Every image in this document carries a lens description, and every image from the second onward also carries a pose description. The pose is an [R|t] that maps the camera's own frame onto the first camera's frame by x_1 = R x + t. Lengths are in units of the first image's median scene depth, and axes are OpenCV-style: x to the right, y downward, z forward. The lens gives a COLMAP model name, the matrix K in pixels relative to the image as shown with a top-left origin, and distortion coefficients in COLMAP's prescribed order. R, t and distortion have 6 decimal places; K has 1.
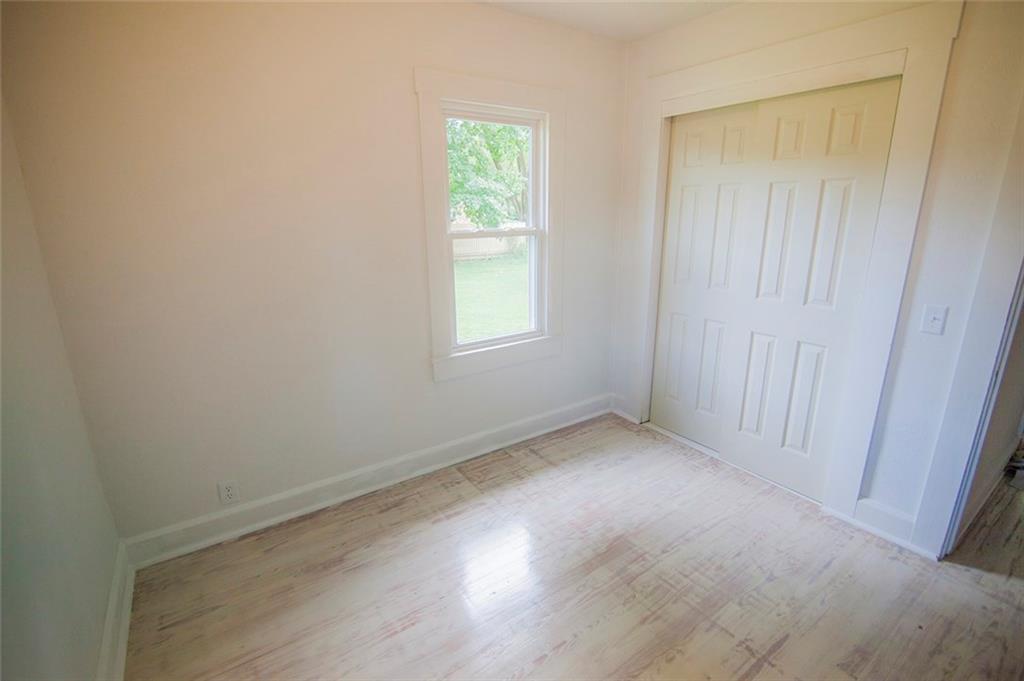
lens RADIAL K [[472.8, 0, 516.0], [0, 472.8, 341.3], [0, 0, 1]] dist [-0.015703, 0.001299]
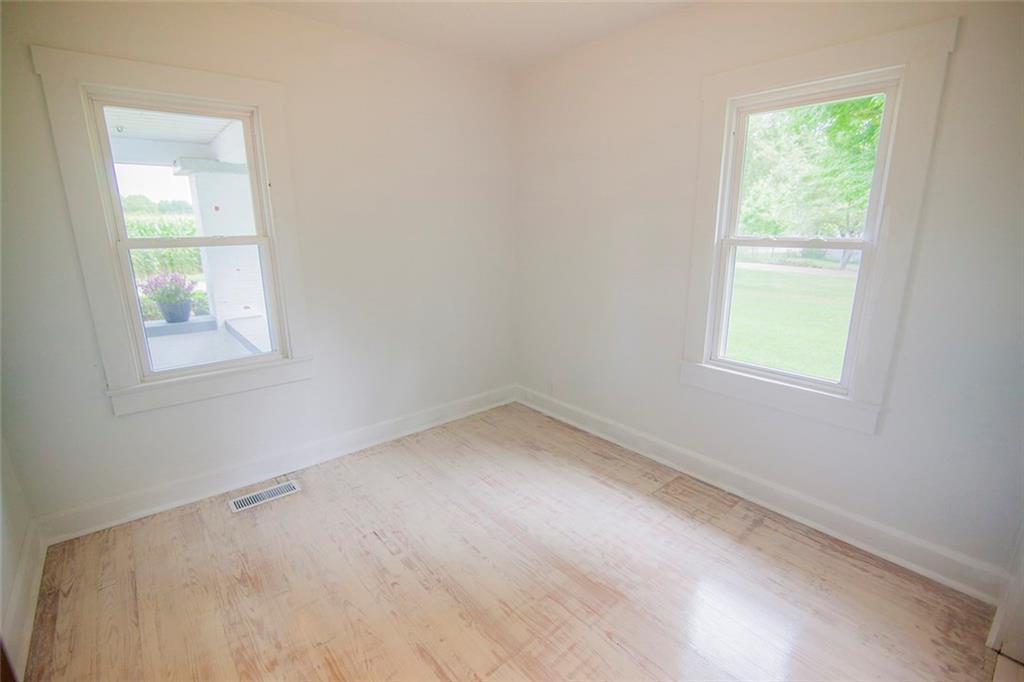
lens RADIAL K [[472.8, 0, 522.5], [0, 472.8, 342.5], [0, 0, 1]] dist [-0.015703, 0.001299]
pose [[0.101215, 0.251069, -0.962663, 0.895041], [-0.259653, 0.940761, 0.218057, -0.153897], [0.960383, 0.227887, 0.160410, 0.576198]]
